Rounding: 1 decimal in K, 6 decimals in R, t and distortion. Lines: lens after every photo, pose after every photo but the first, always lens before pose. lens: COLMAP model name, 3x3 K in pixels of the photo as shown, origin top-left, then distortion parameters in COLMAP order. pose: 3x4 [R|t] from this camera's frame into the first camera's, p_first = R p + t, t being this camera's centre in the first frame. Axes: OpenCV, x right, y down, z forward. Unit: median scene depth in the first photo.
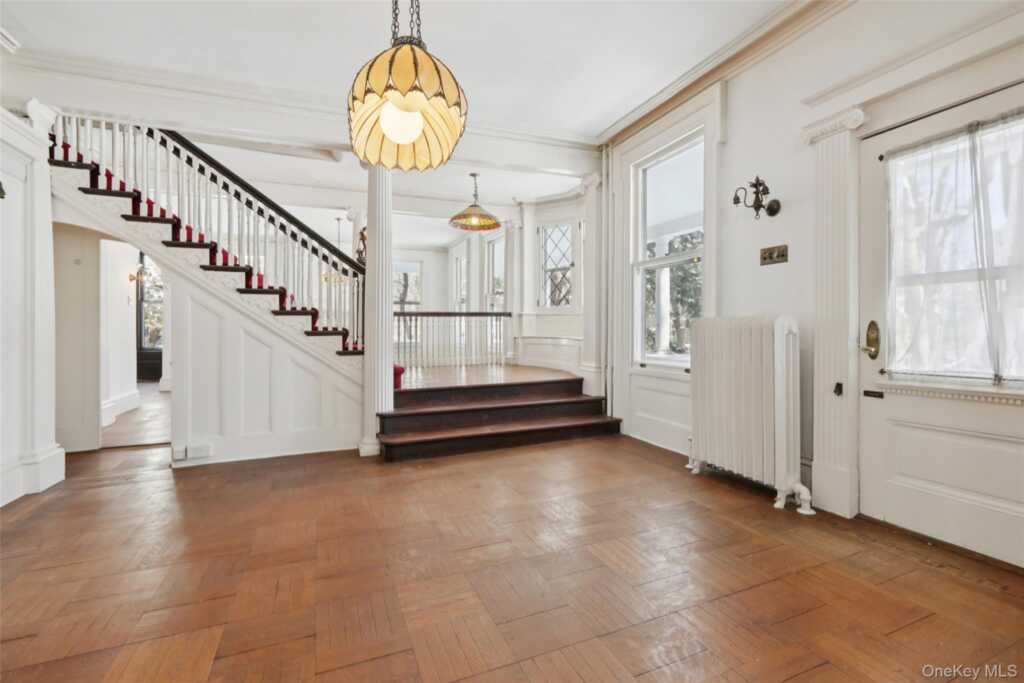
lens RADIAL K [[455.9, 0, 512.9], [0, 455.9, 338.5], [0, 0, 1]] dist [0.000034, 0.000205]
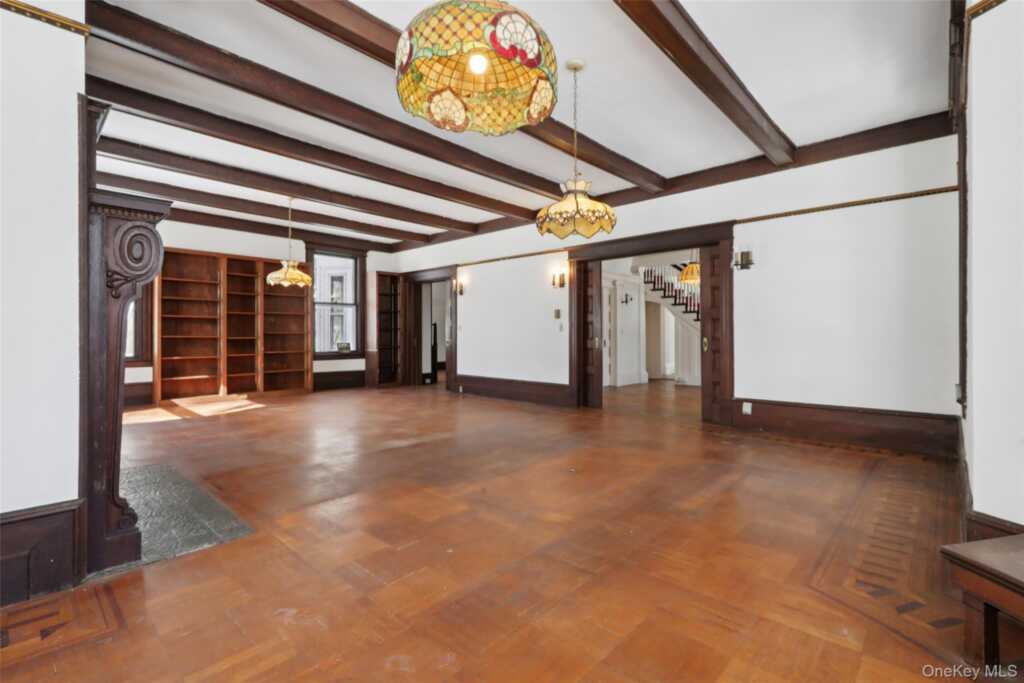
lens RADIAL K [[463.6, 0, 513.7], [0, 463.6, 346.5], [0, 0, 1]] dist [-0.002807, -0.000298]
pose [[0.398296, 0.022056, -0.916992, 1.422431], [-0.010159, 0.999756, 0.019634, 0.005134], [0.917201, 0.001496, 0.398422, -1.006032]]
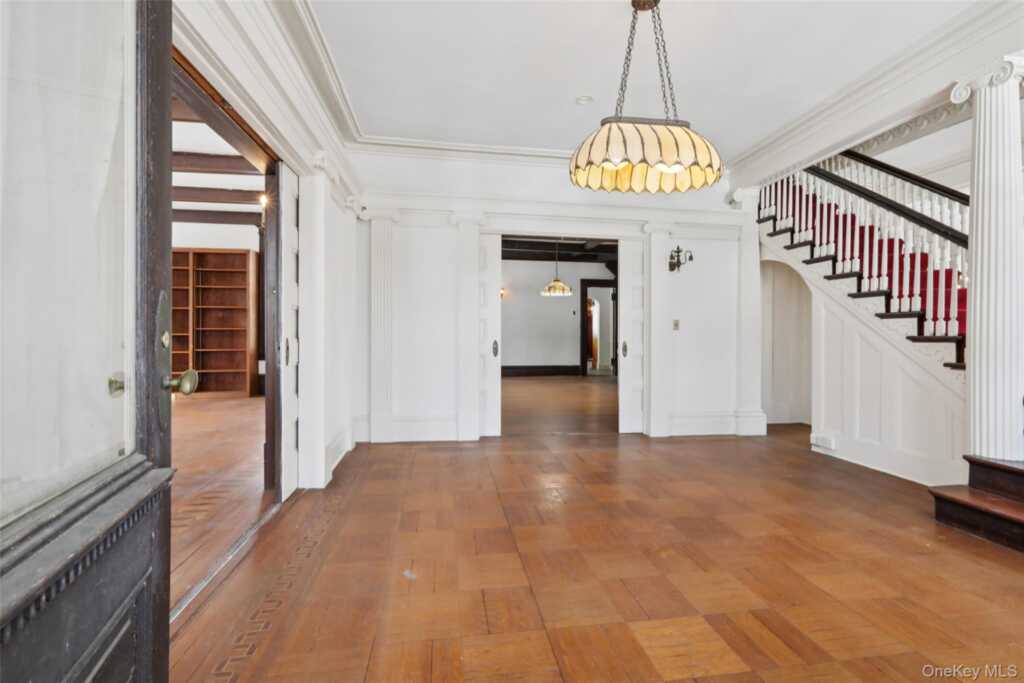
lens RADIAL K [[455.9, 0, 512.9], [0, 455.9, 338.5], [0, 0, 1]] dist [0.000034, 0.000205]
pose [[-0.258310, 0.008737, -0.966023, 0.566646], [-0.017453, 0.999754, 0.013709, -0.009942], [0.965904, 0.020401, -0.258094, 0.543013]]
